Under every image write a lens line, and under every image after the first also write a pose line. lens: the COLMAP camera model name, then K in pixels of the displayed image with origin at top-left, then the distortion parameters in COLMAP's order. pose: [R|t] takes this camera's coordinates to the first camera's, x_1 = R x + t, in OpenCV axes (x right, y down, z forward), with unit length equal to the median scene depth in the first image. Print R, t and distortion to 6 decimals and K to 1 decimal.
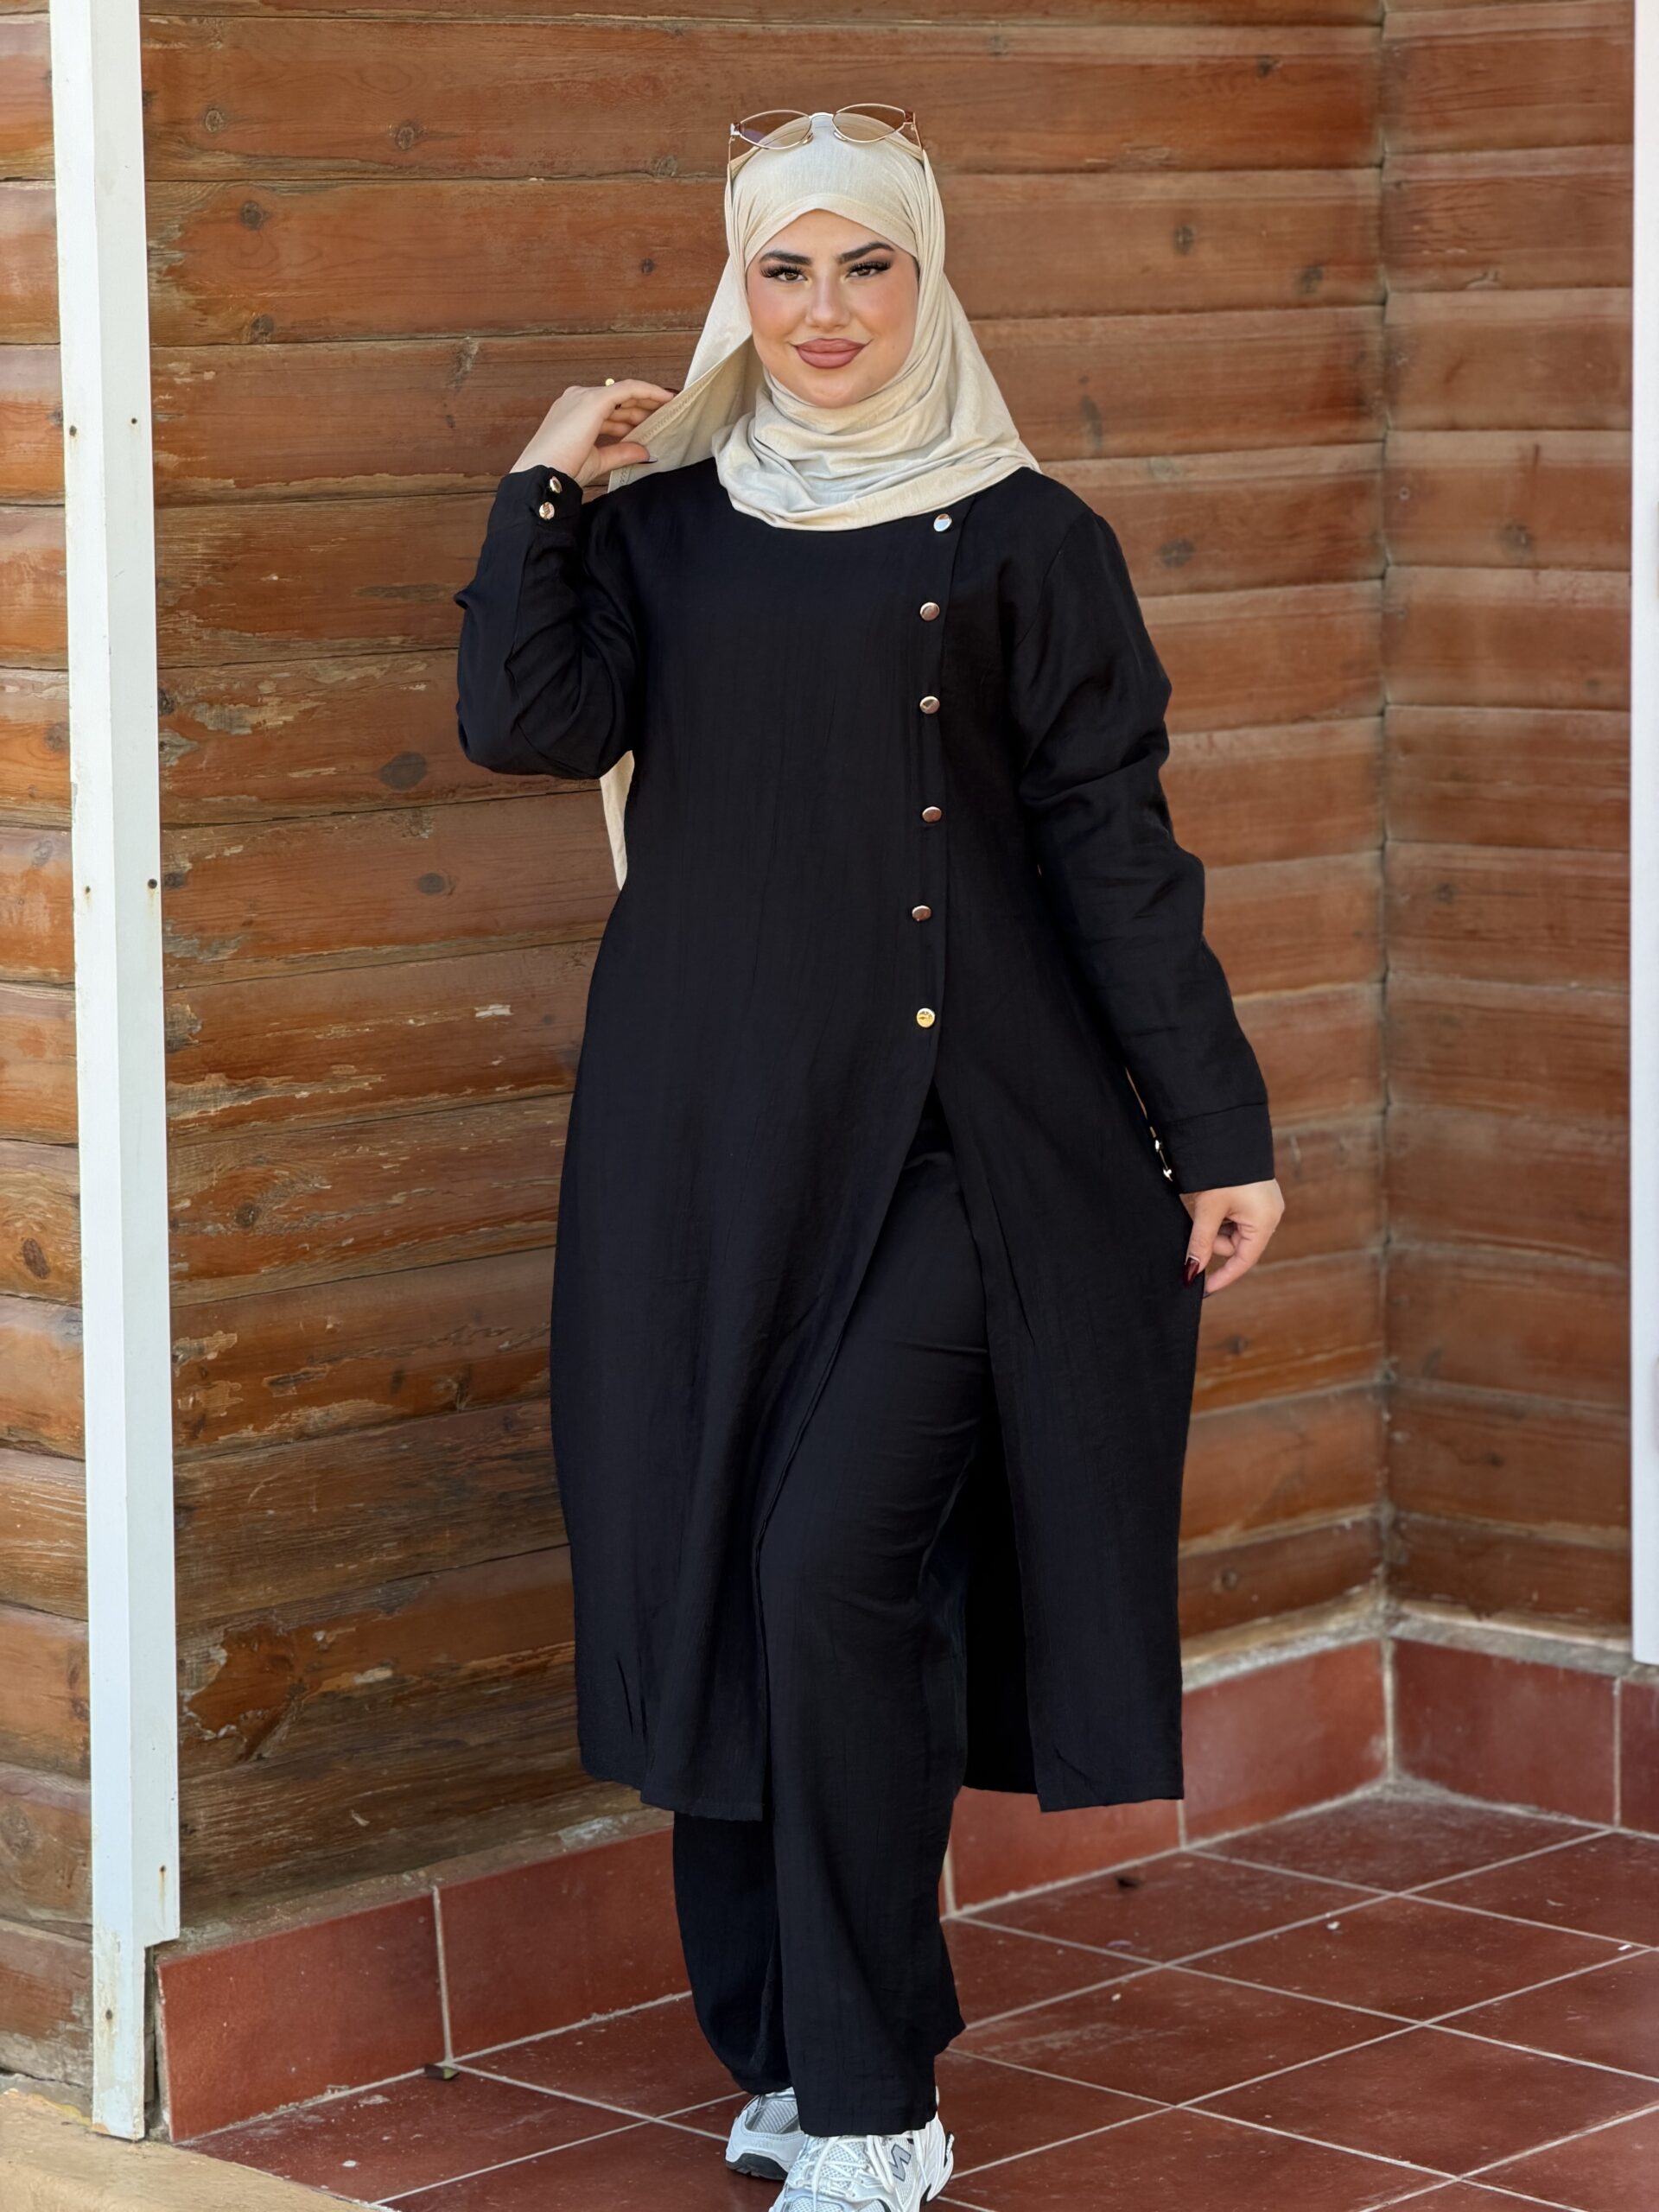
lens RADIAL K [[6496.9, 0, 910.8], [0, 6496.9, 1043.8], [0, 0, 1]] dist [0.182433, 0.414391]
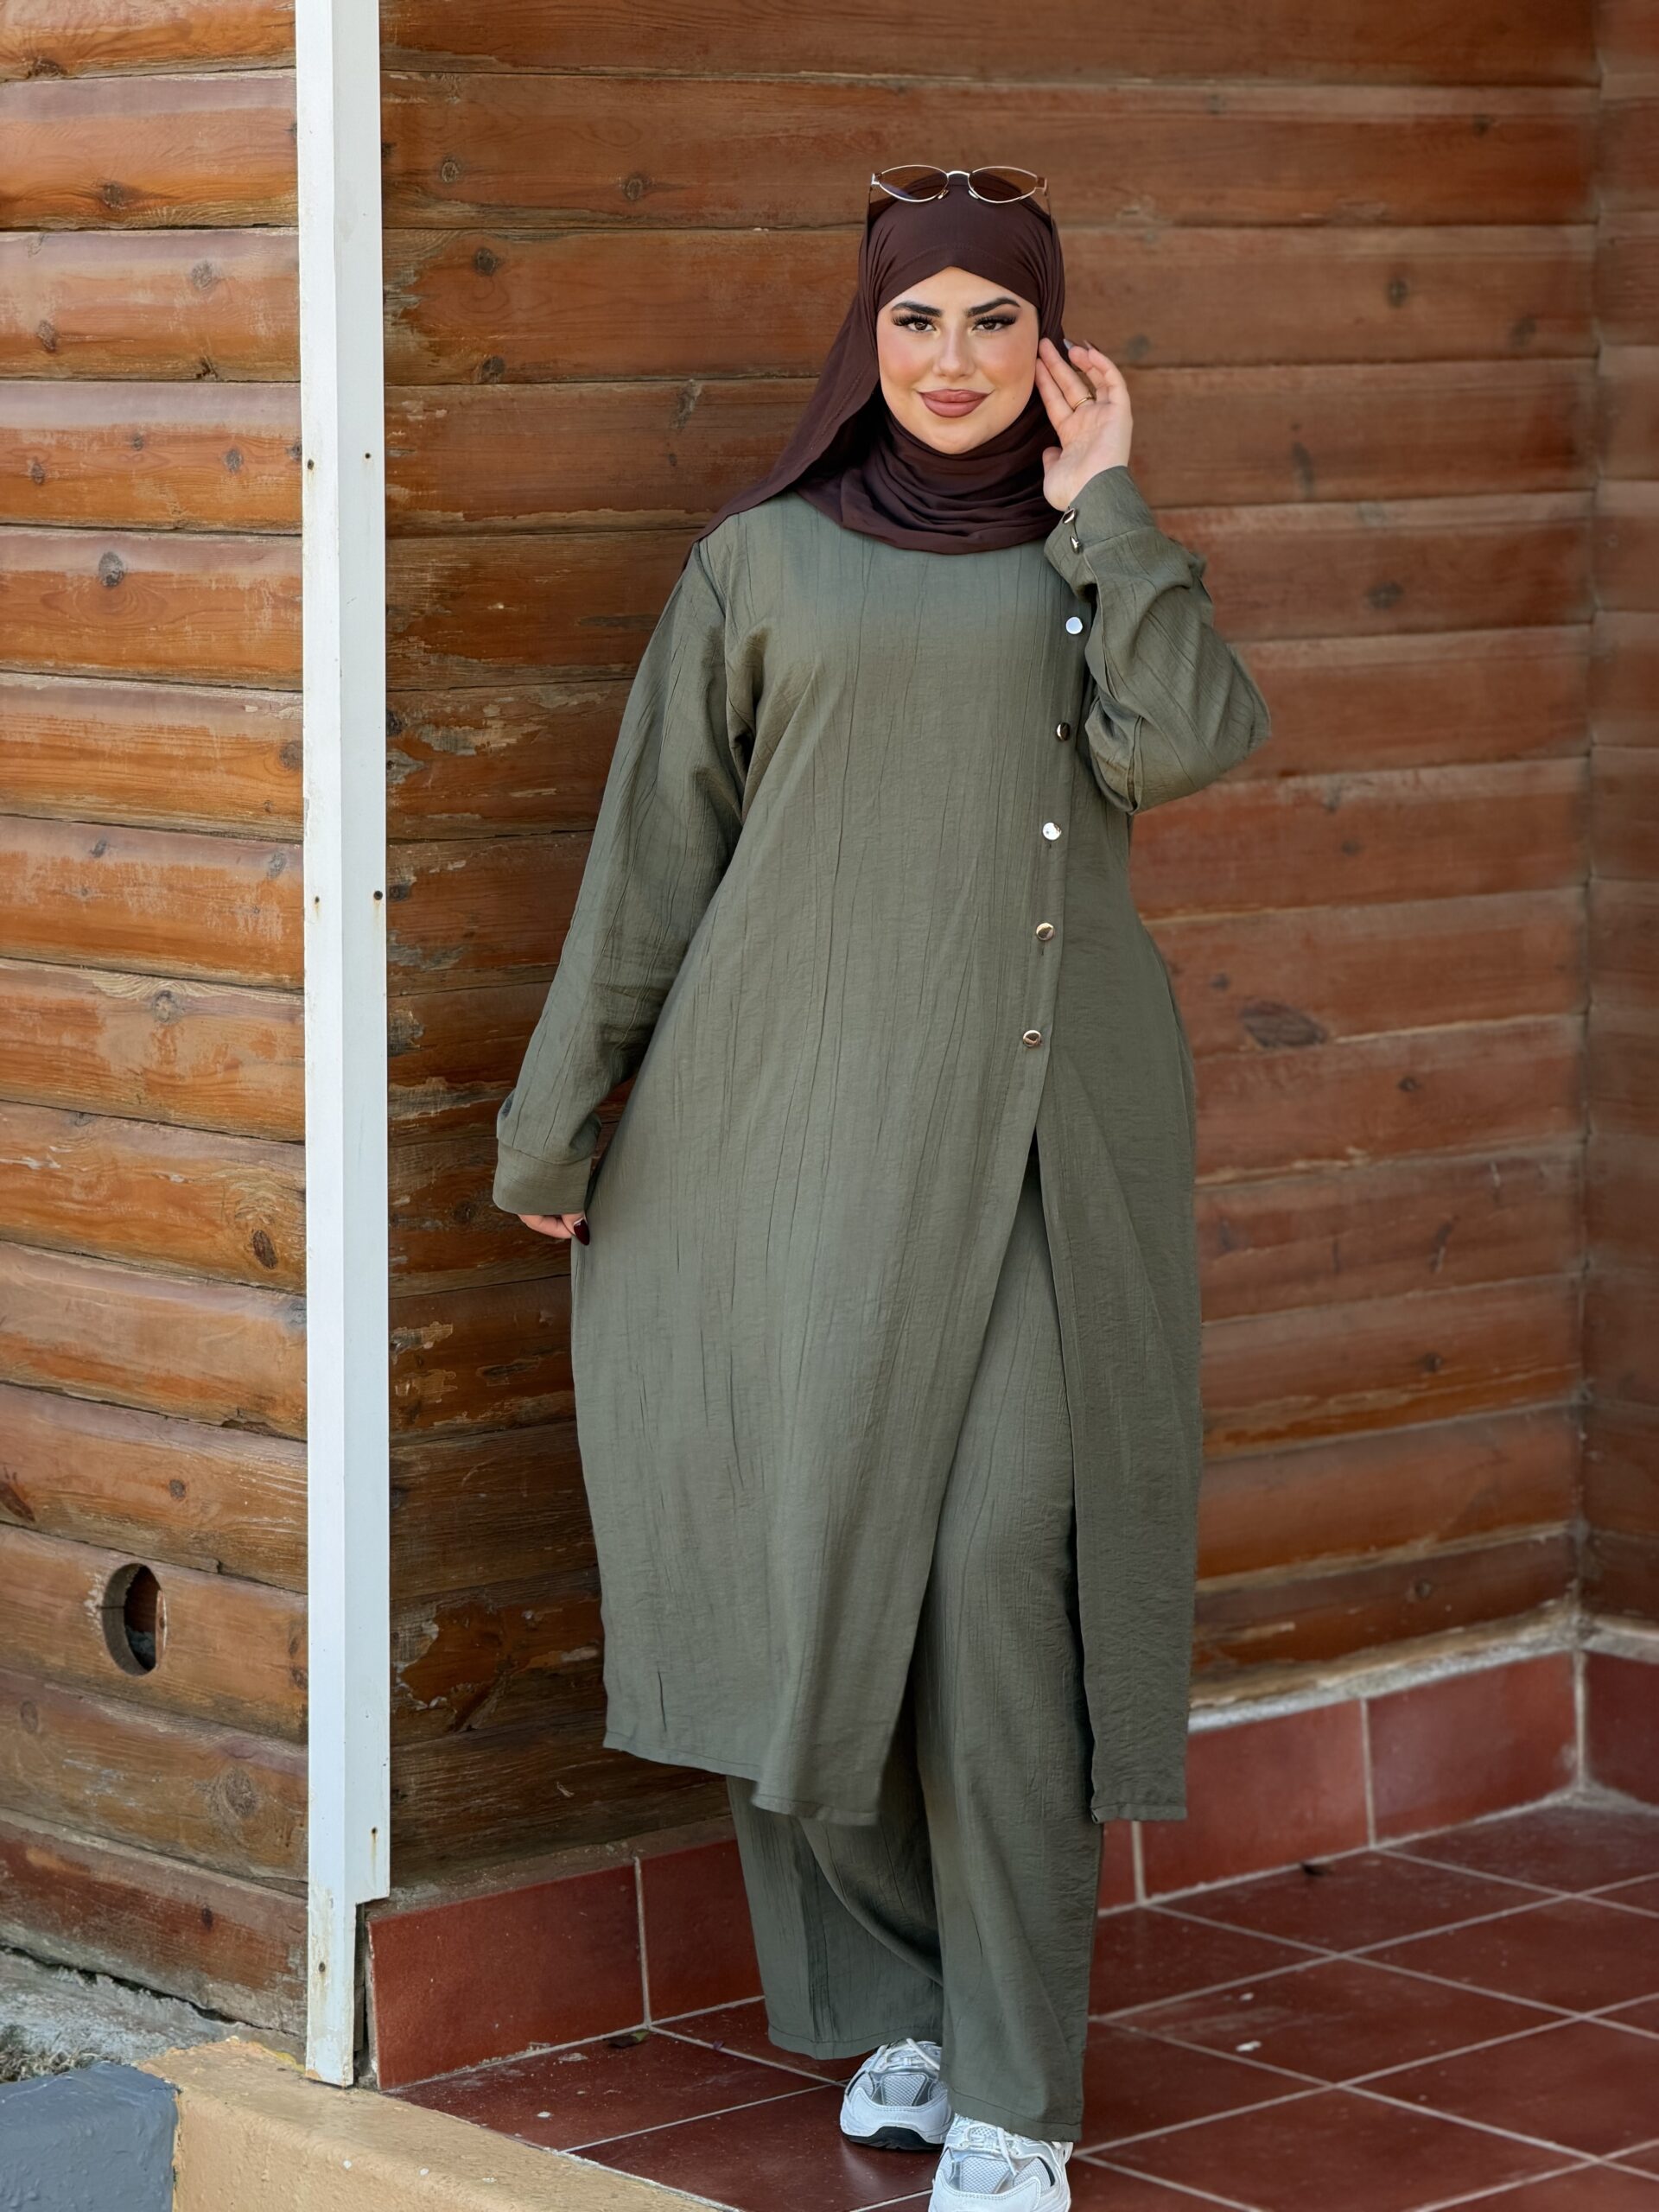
lens RADIAL K [[6468.1, 0, 855.7], [0, 6468.1, 1094.7], [0, 0, 1]] dist [0.173553, 0.473895]
pose [[0.997622, 0.018072, -0.066504, 0.029473], [-0.018078, 0.999836, 0.000516, 0.005460], [0.066502, 0.000687, 0.997786, -0.038013]]
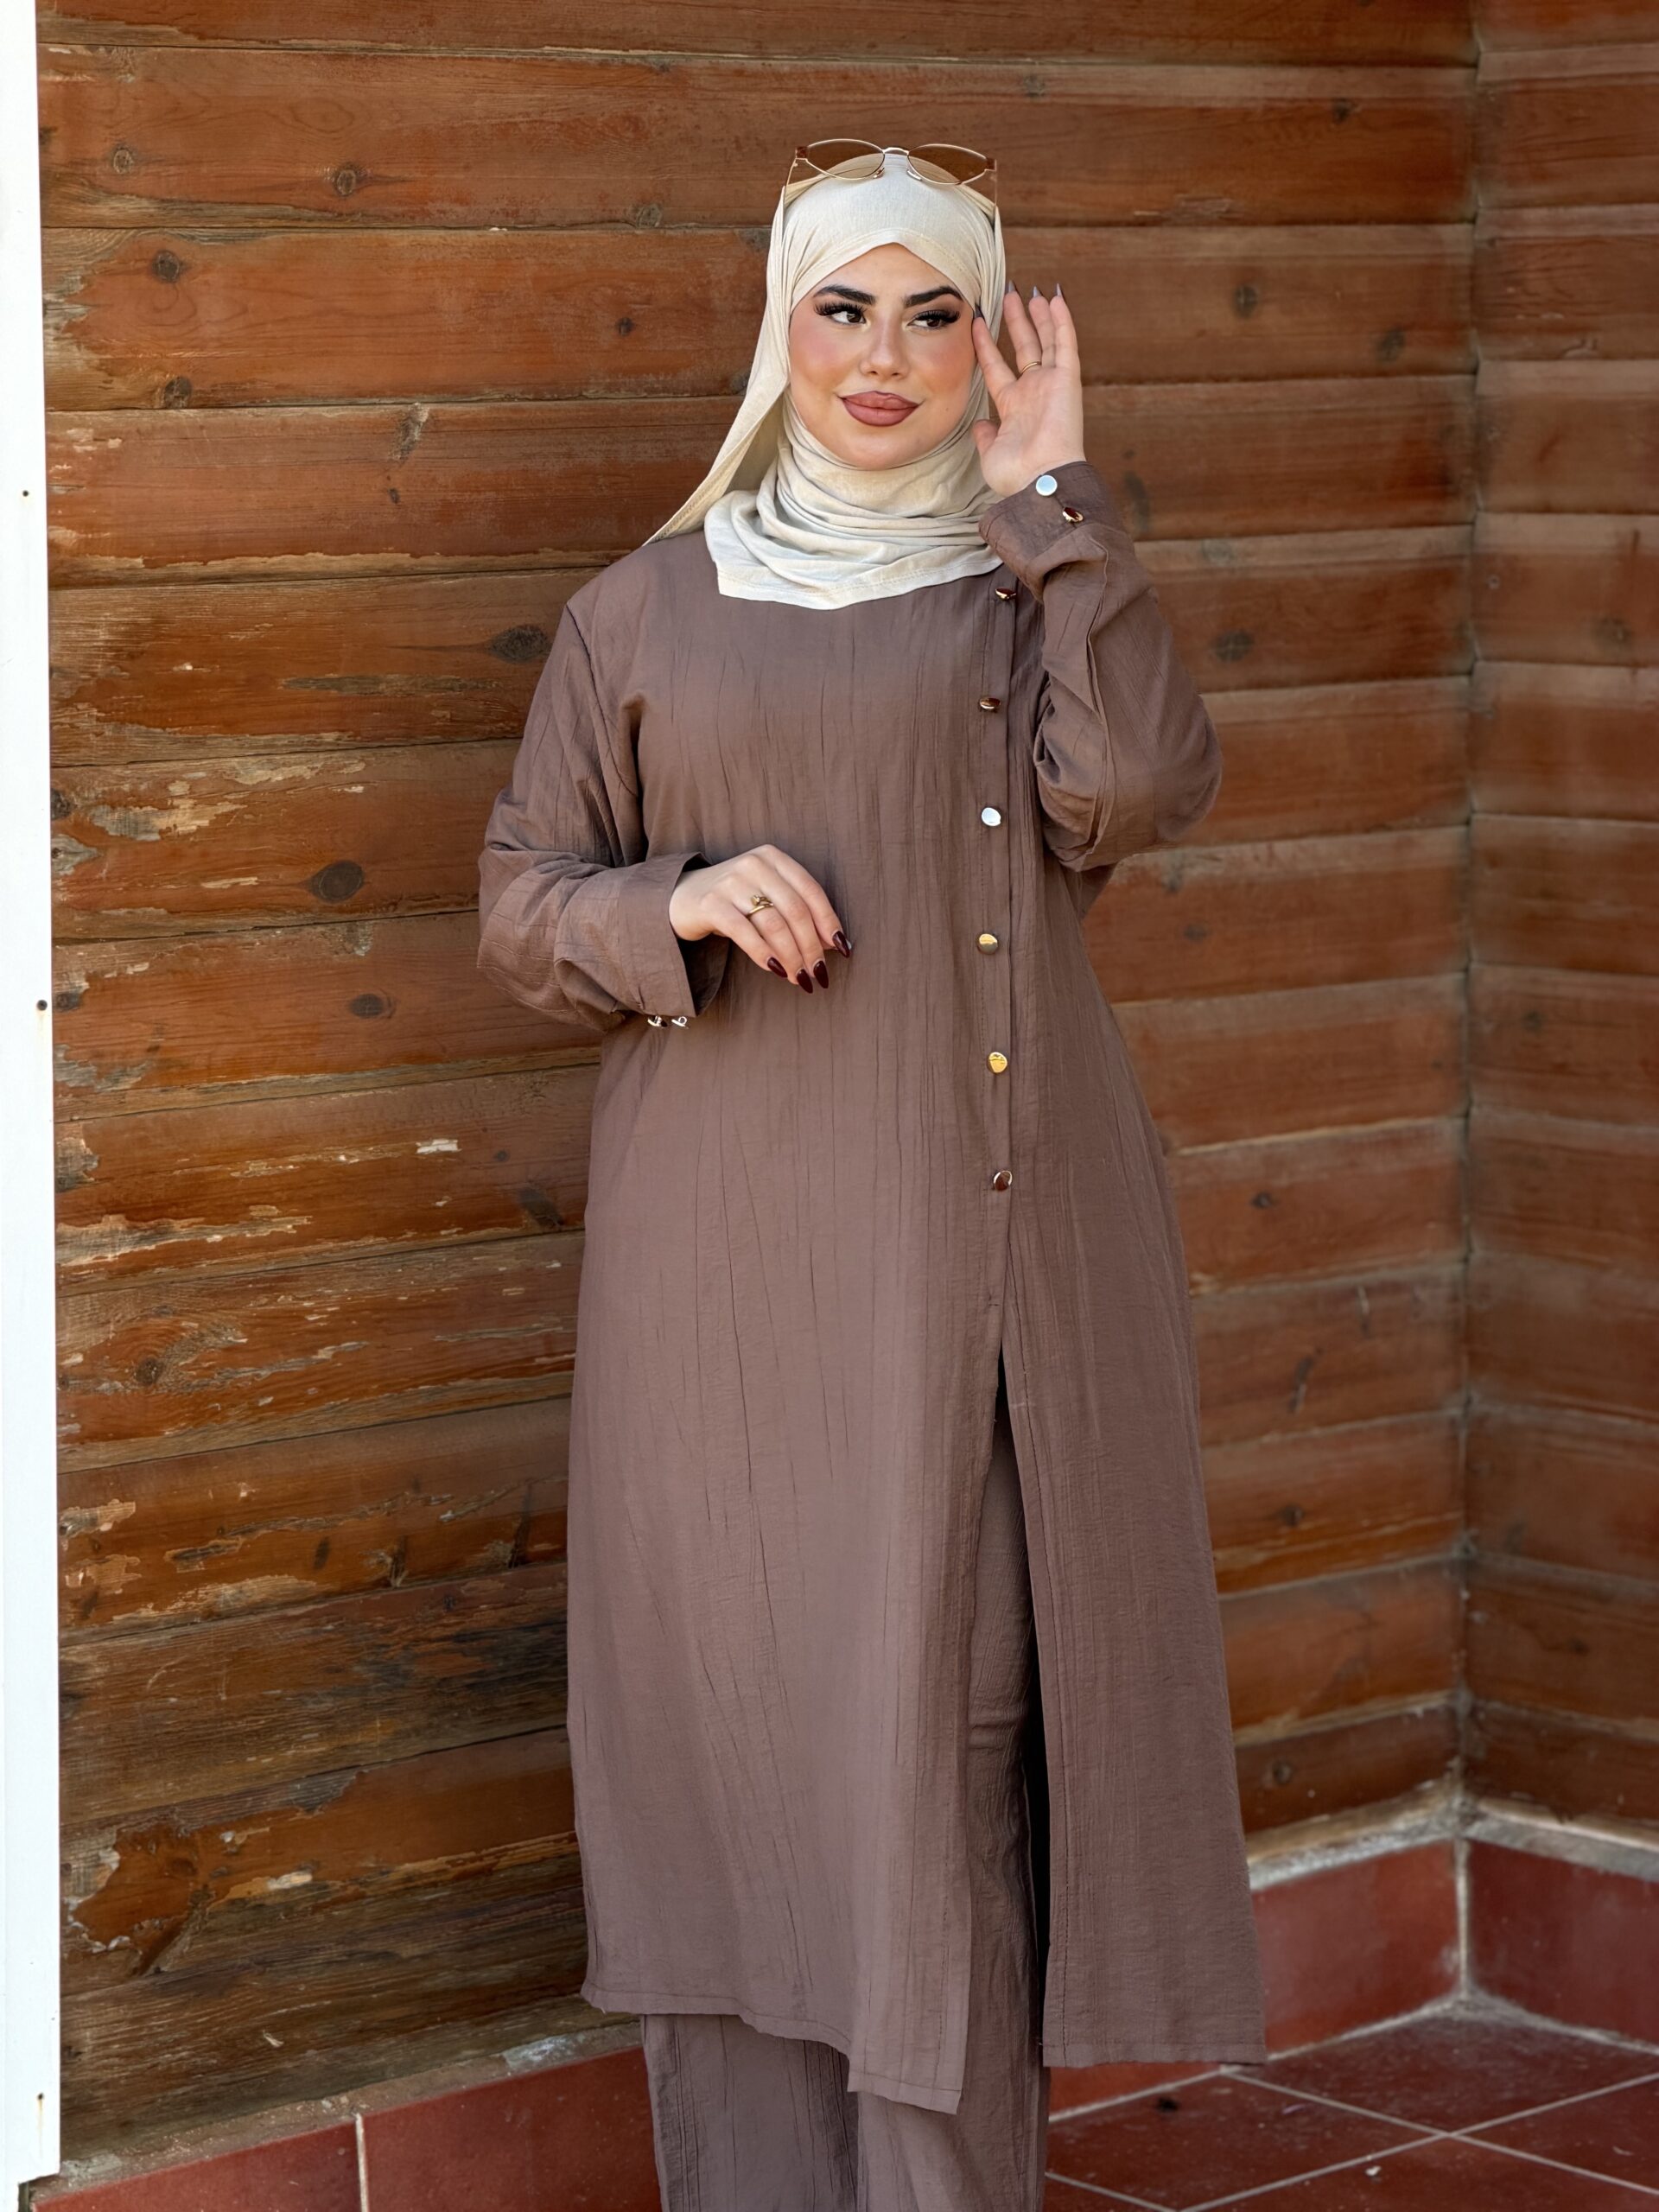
lens RADIAL K [[6505.6, 0, 906.5], [0, 6505.6, 1064.1], [0, 0, 1]] dist [0.193484, 0.327182]
pose [[0.998434, 0.016083, -0.053582, 0.049406], [-0.016240, 0.999865, -0.002488, -0.015346], [0.053535, 0.003354, 0.998560, 0.098226]]
